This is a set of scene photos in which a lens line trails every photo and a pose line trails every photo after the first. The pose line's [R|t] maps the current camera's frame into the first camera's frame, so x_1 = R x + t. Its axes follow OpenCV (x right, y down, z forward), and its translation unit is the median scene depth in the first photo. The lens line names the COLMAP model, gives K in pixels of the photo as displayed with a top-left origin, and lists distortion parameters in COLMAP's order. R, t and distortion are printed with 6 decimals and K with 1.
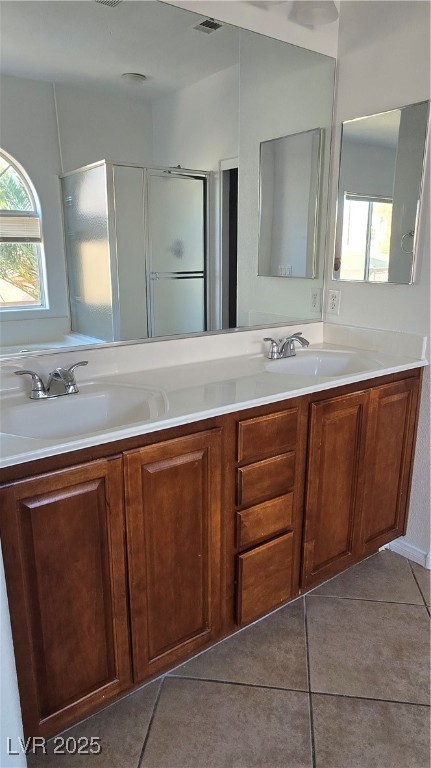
lens RADIAL K [[489.2, 0, 215.5], [0, 489.2, 384.0], [0, 0, 1]] dist [-0.002096, -0.002673]
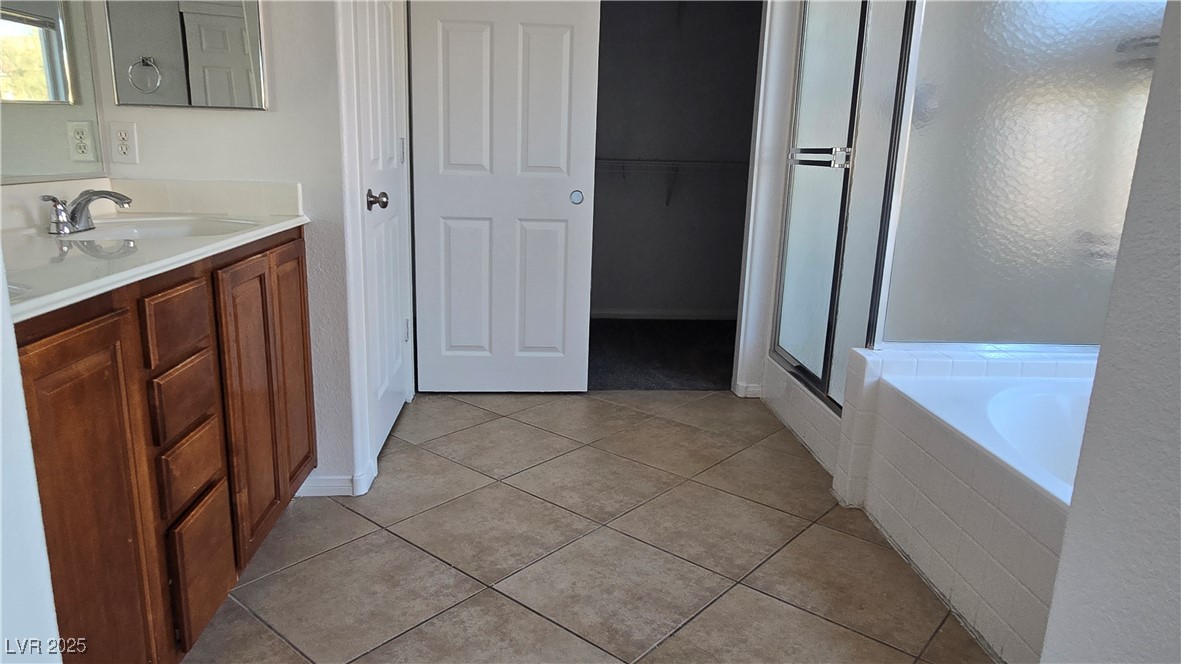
lens RADIAL K [[752.2, 0, 572.6], [0, 752.2, 331.0], [0, 0, 1]] dist [-0.002096, -0.002673]
pose [[0.561486, -0.179799, 0.807717, -0.367353], [0.180278, 0.979242, 0.092660, 0.113654], [-0.807610, 0.093586, 0.582244, 0.051927]]
